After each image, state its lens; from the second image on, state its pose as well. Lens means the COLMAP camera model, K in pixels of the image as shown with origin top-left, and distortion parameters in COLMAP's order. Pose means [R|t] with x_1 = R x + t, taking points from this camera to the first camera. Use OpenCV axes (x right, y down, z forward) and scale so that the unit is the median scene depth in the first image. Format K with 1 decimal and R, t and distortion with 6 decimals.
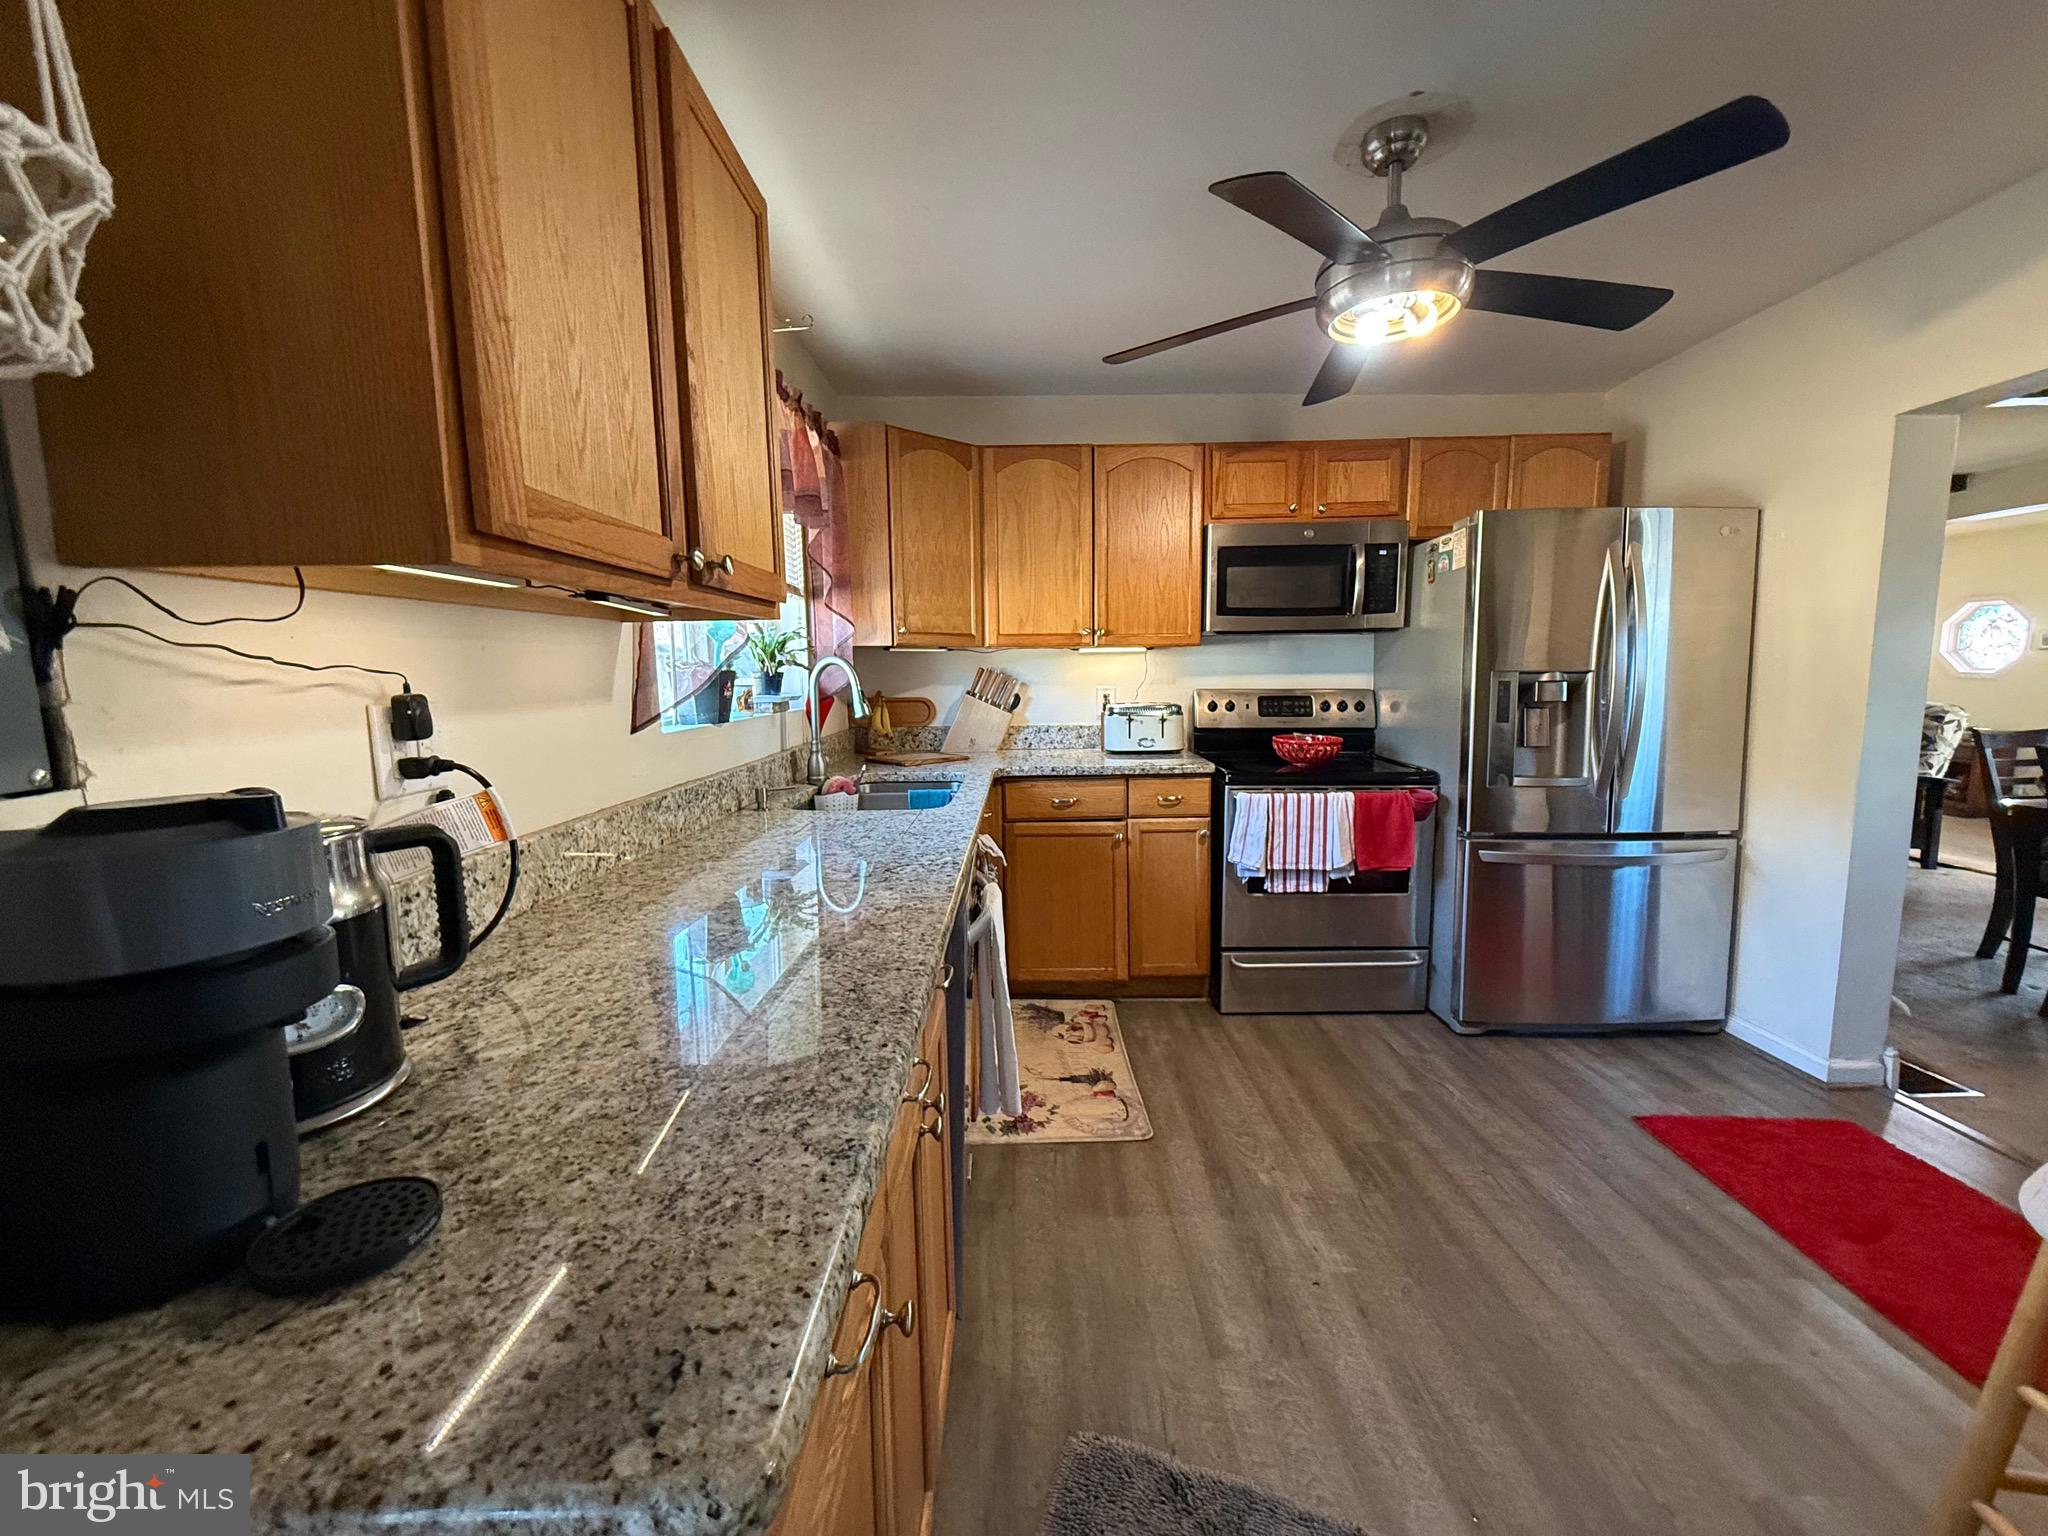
lens RADIAL K [[817.9, 0, 1035.6], [0, 817.9, 766.7], [0, 0, 1]] dist [-0.000662, -0.000014]
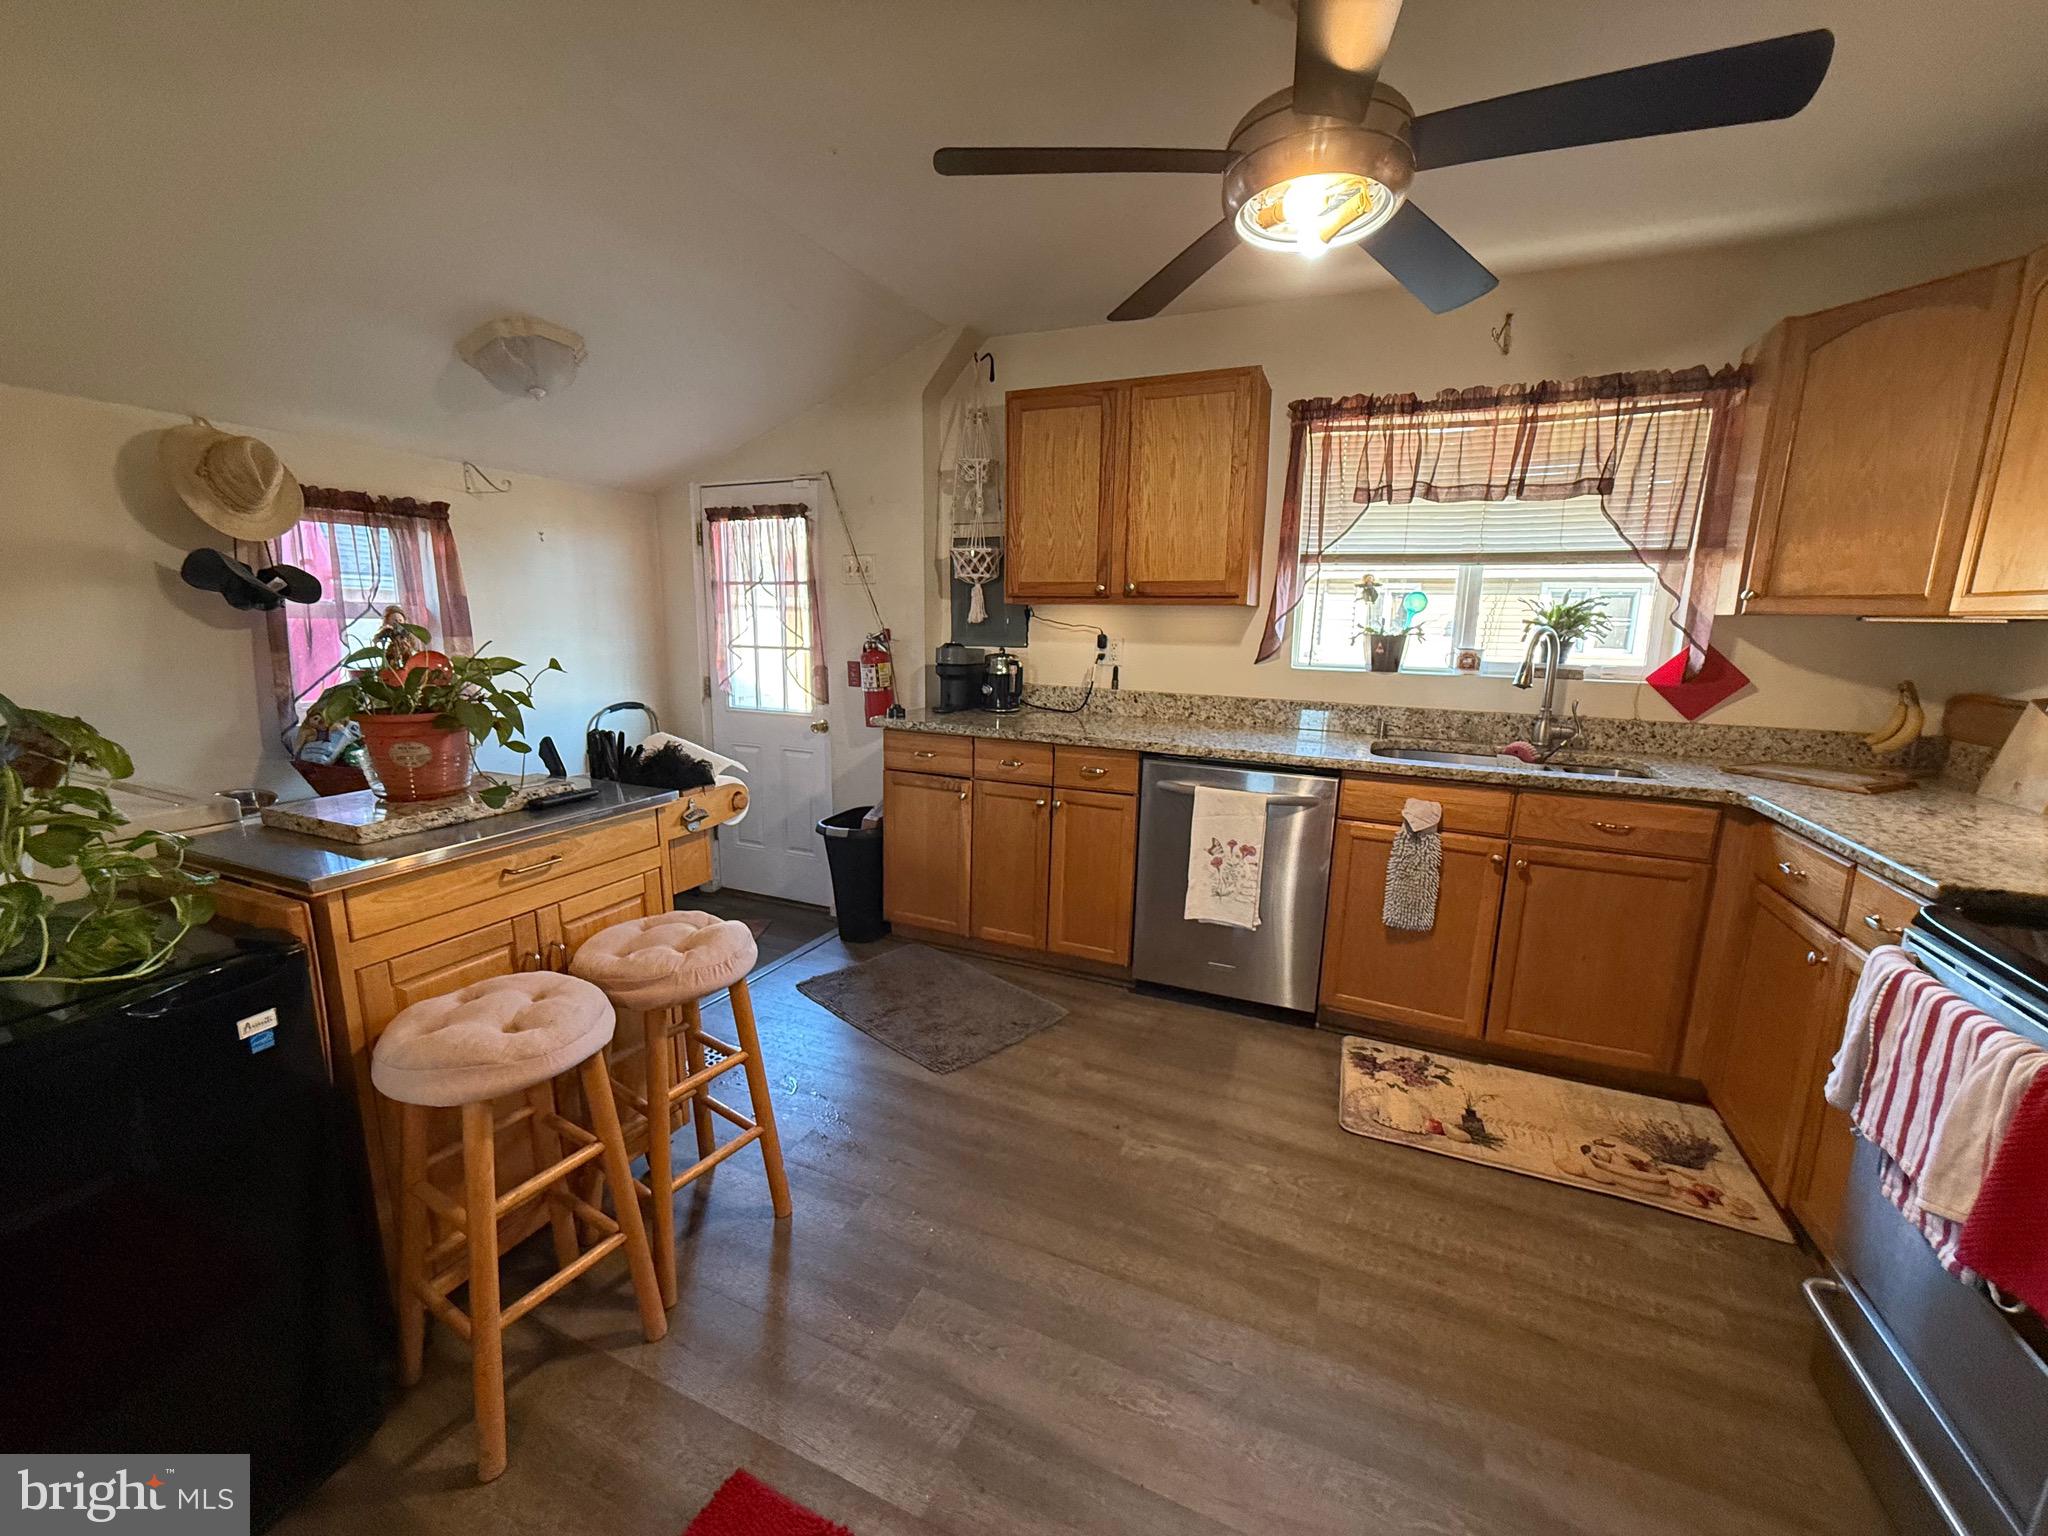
lens RADIAL K [[817.9, 0, 1024.3], [0, 817.9, 767.9], [0, 0, 1]] dist [-0.000662, -0.000014]
pose [[-0.405952, 0.181132, -0.895765, 0.968303], [-0.120603, 0.960972, 0.248973, -0.141747], [0.905902, 0.209103, -0.368263, 0.816400]]
